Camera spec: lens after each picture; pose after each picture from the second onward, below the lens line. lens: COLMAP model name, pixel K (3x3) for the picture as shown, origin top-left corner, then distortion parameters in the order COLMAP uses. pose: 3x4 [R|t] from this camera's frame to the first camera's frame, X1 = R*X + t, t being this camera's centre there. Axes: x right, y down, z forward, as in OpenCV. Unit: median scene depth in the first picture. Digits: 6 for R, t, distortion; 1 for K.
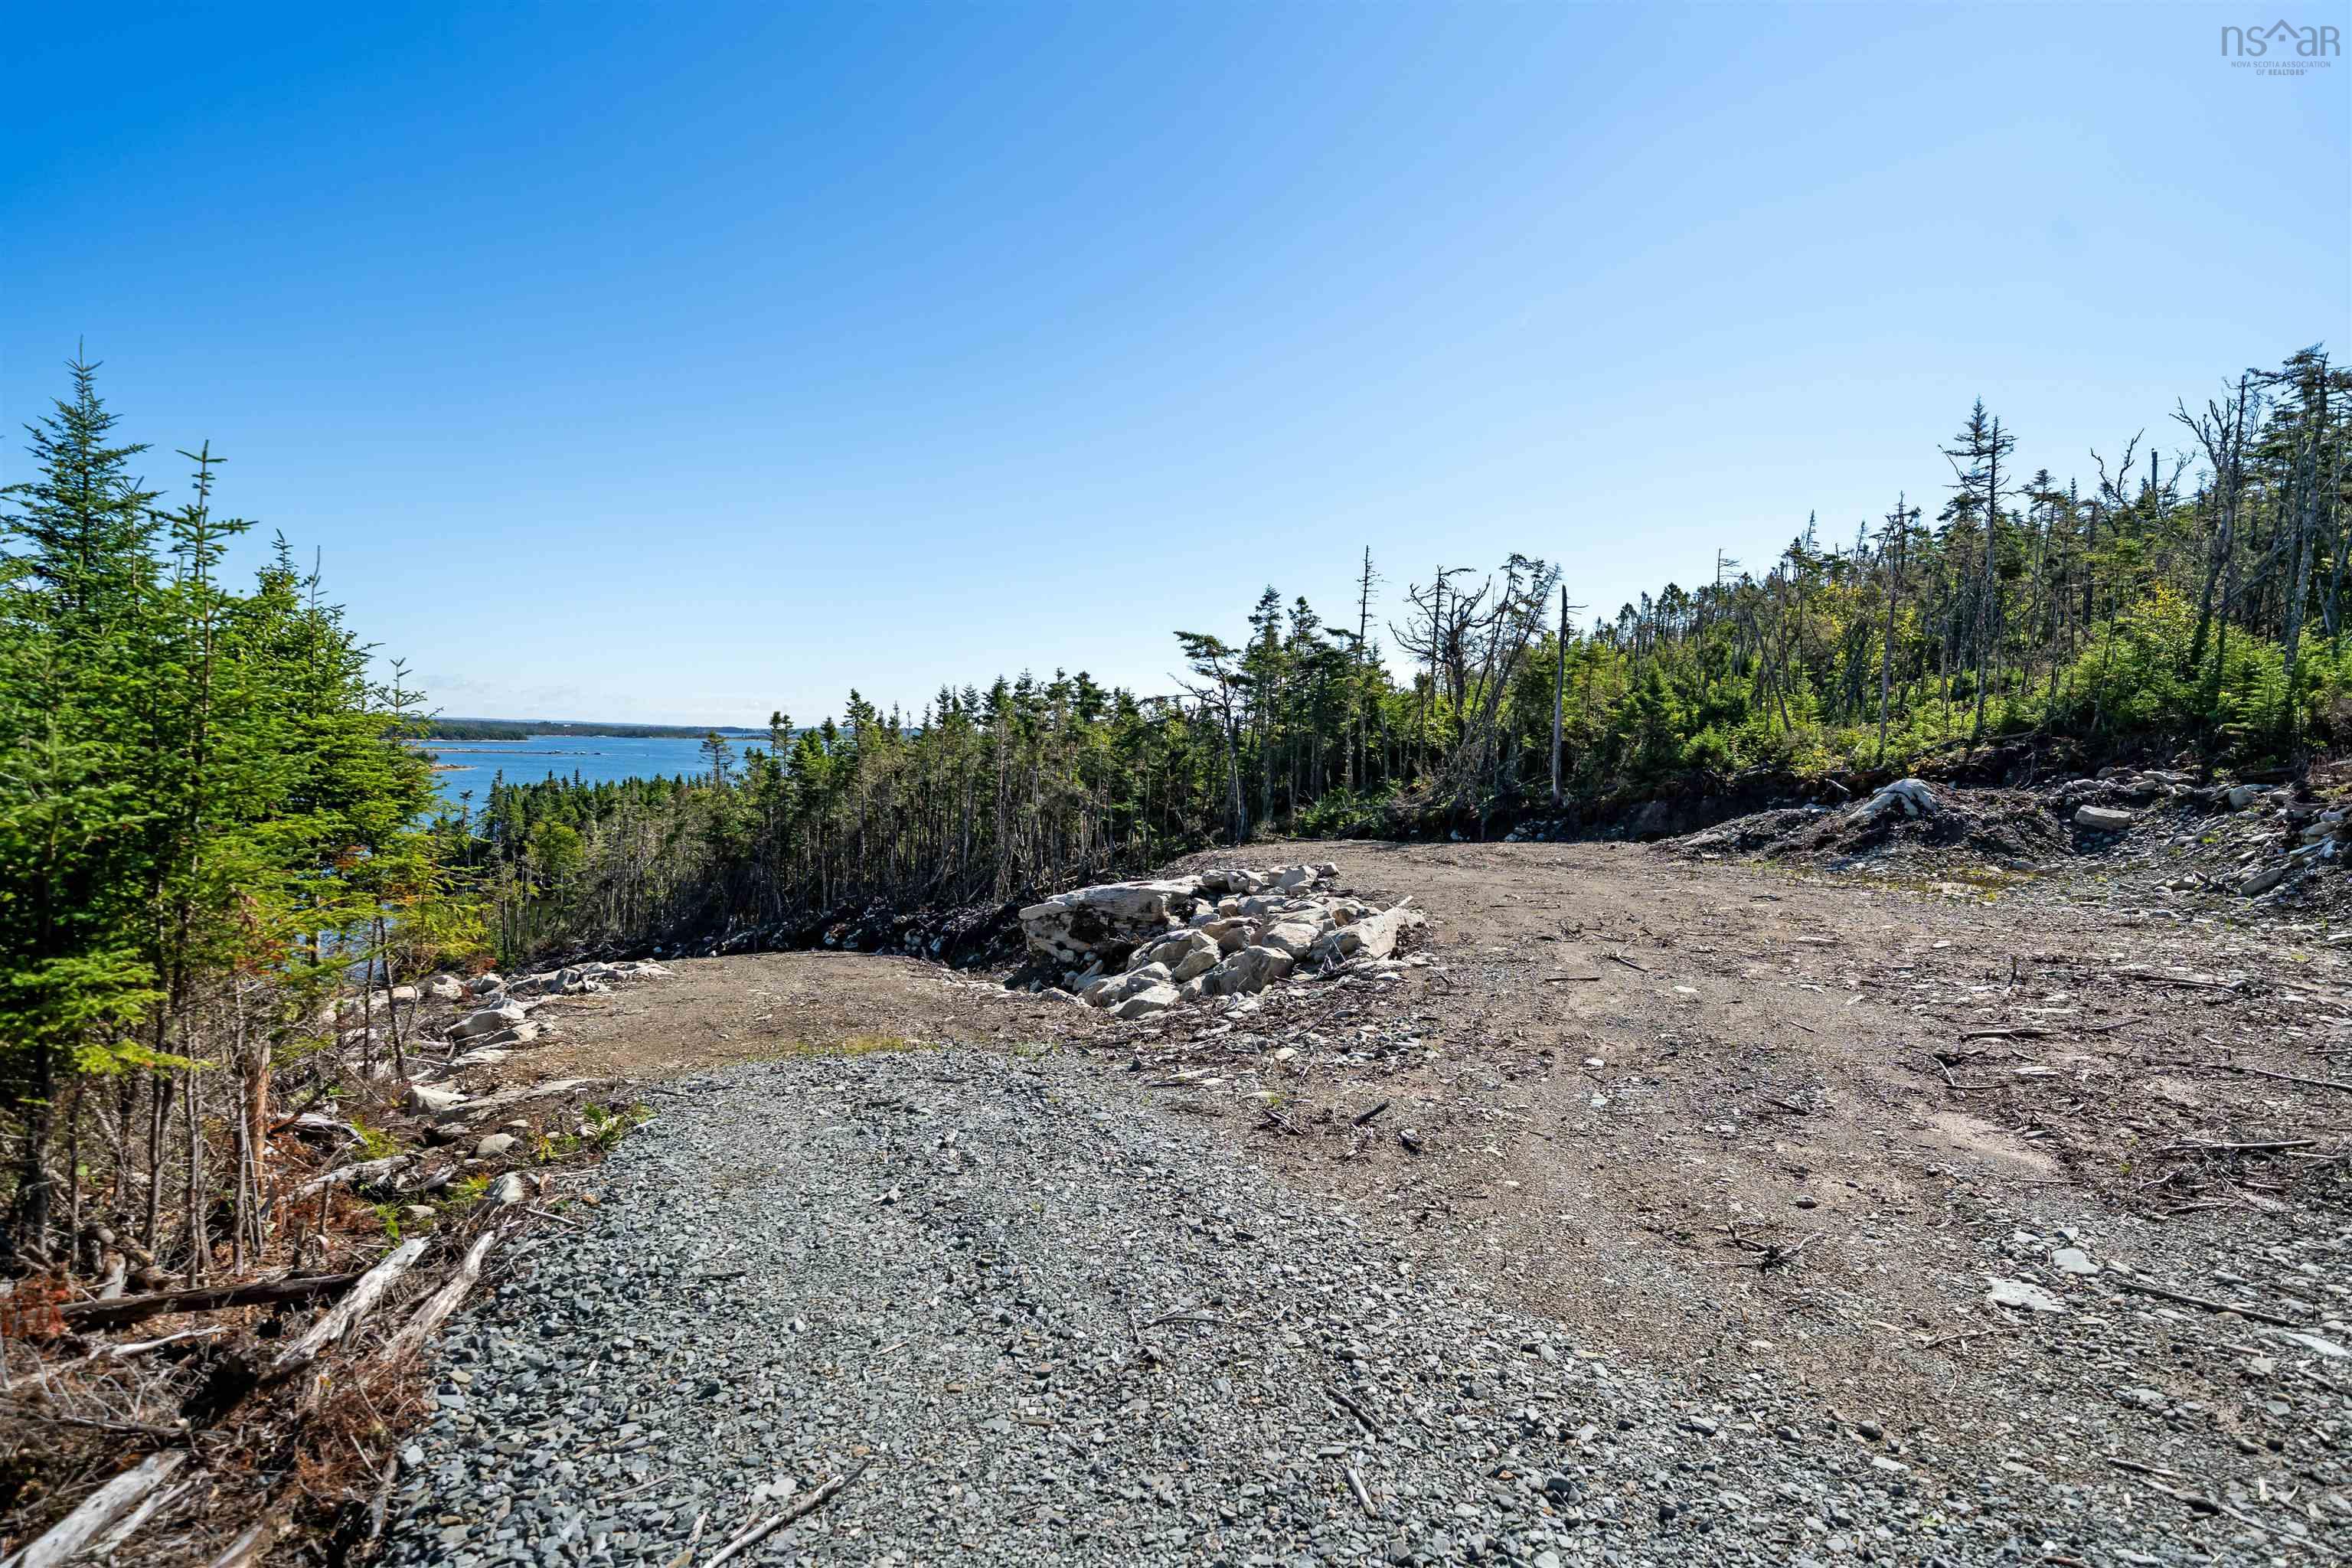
lens RADIAL K [[1216.7, 0, 1176.2], [0, 1216.7, 785.4], [0, 0, 1]] dist [0.002840, 0.000046]
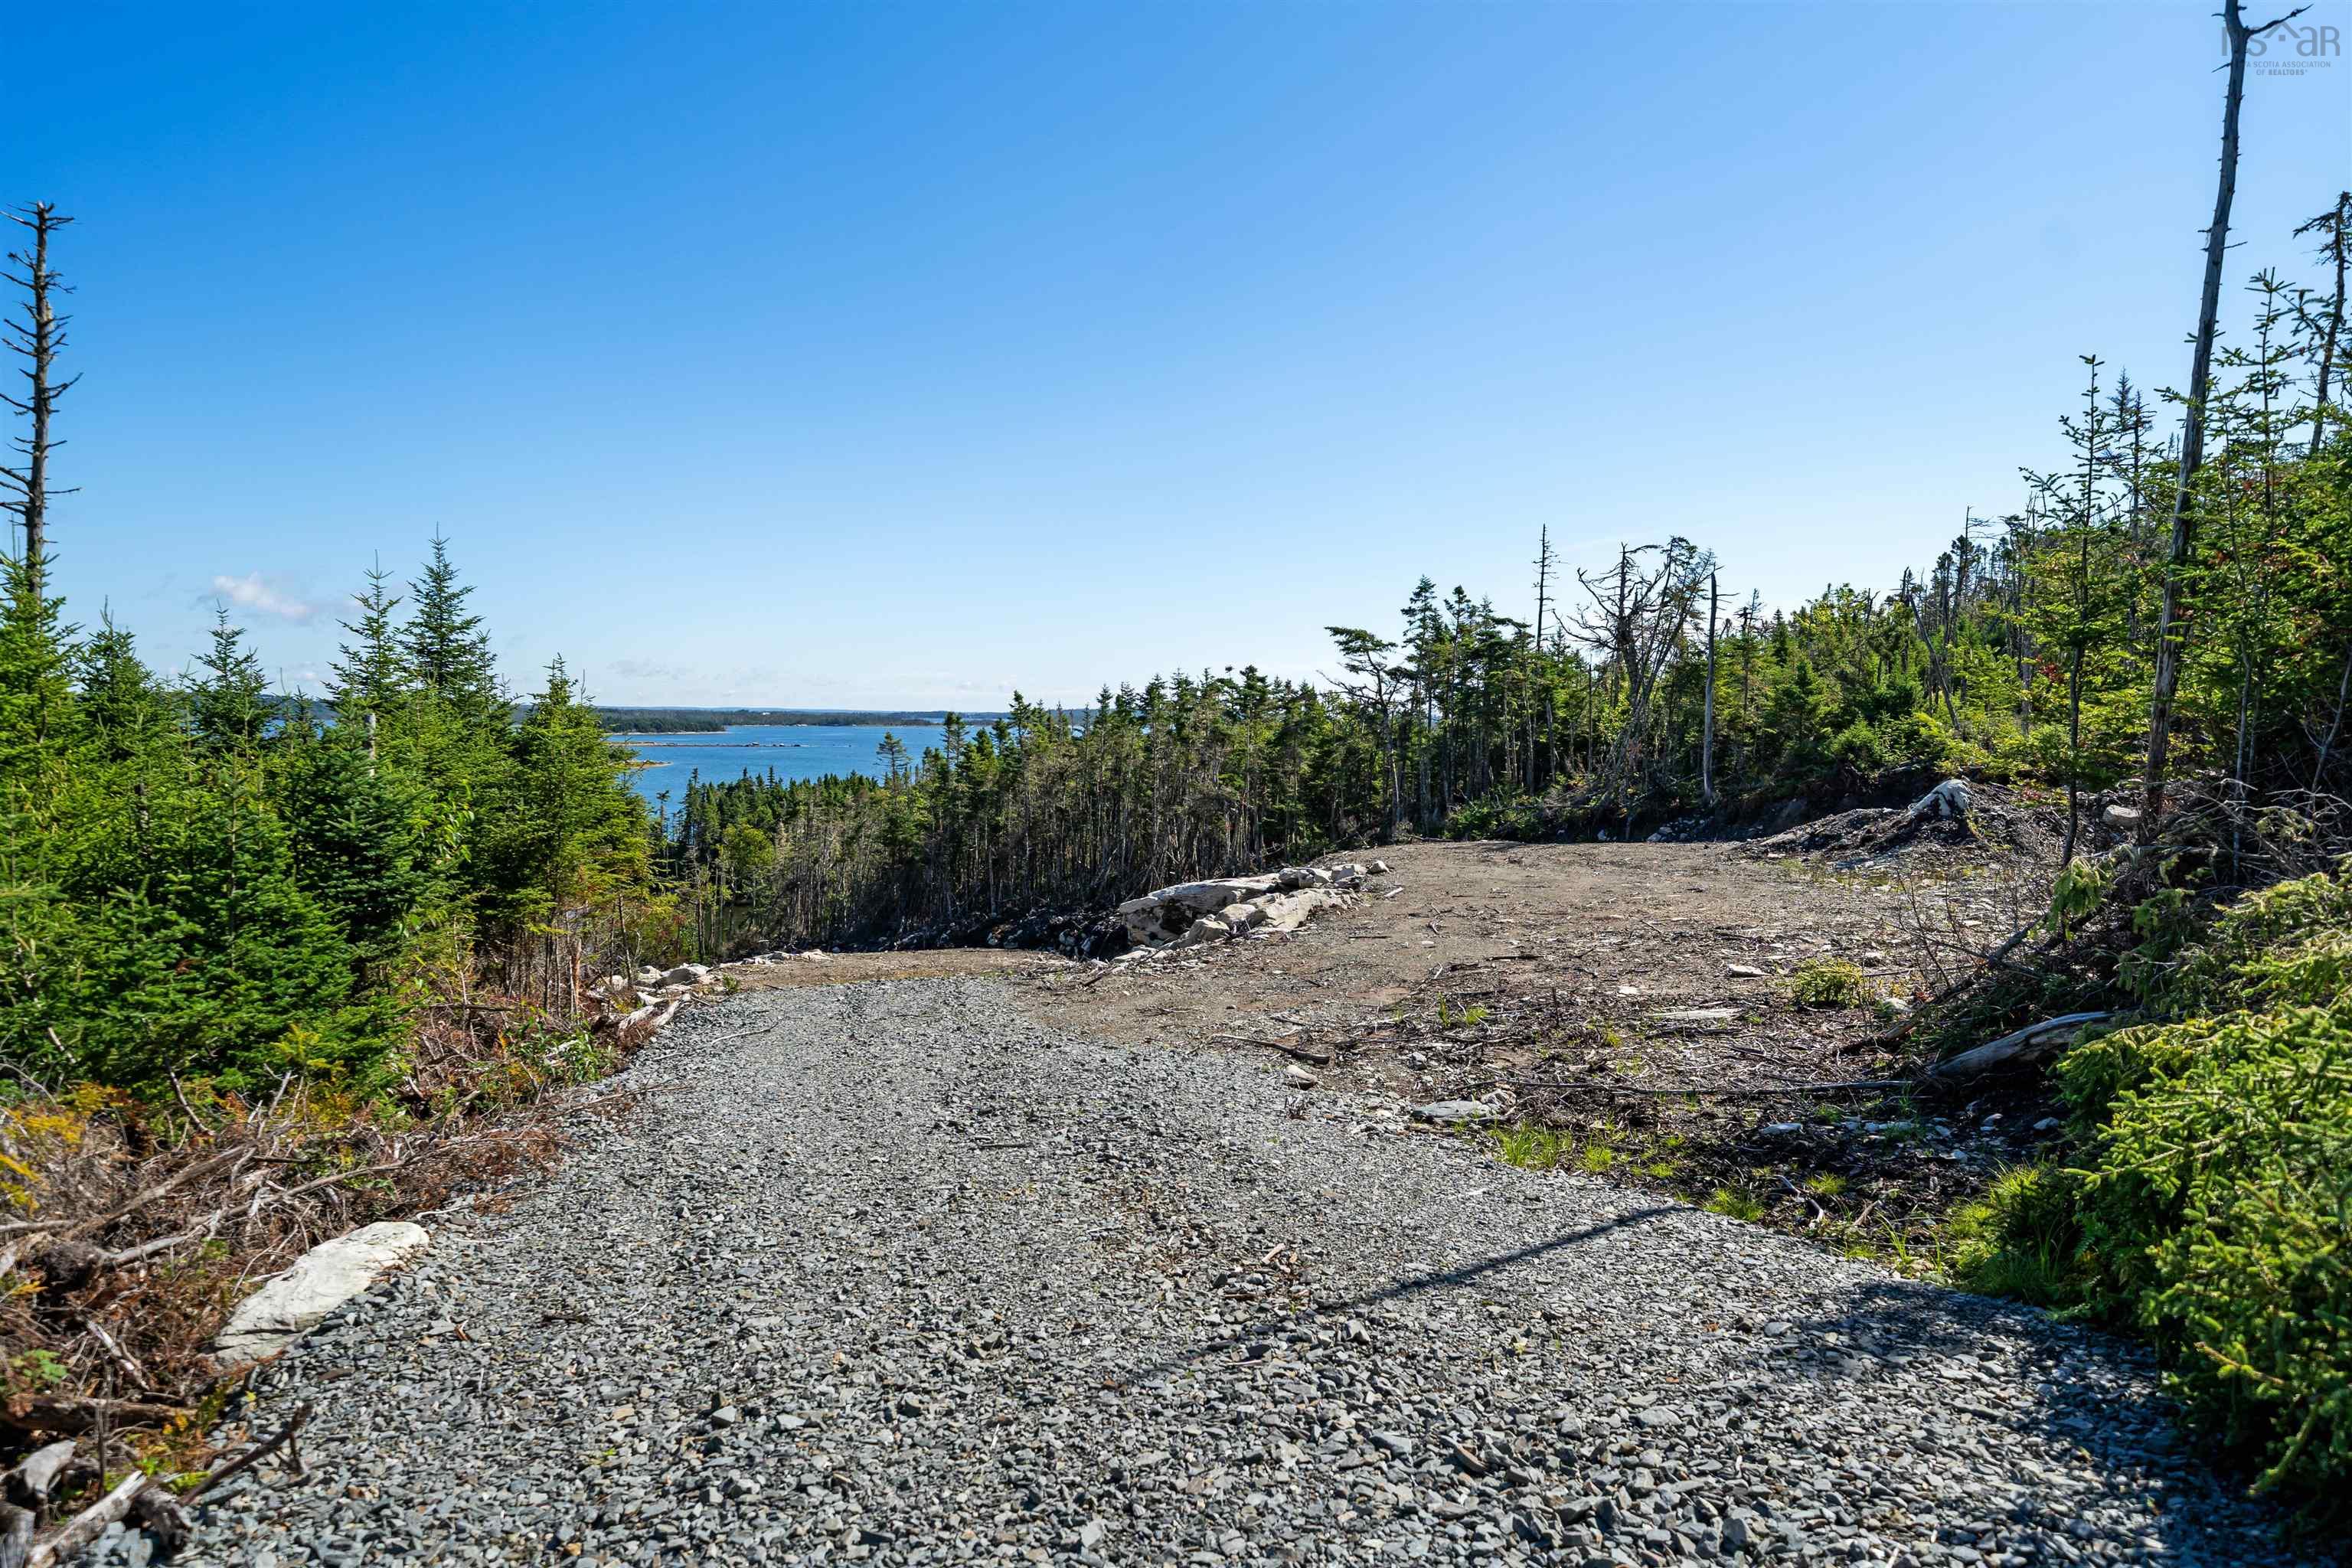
lens RADIAL K [[1496.5, 0, 1176.2], [0, 1496.5, 790.0], [0, 0, 1]] dist [-0.000171, -0.000545]
pose [[0.980539, -0.009083, -0.196114, 0.113791], [0.011131, 0.999894, 0.009345, -0.008495], [0.196008, -0.011346, 0.980537, -0.196104]]
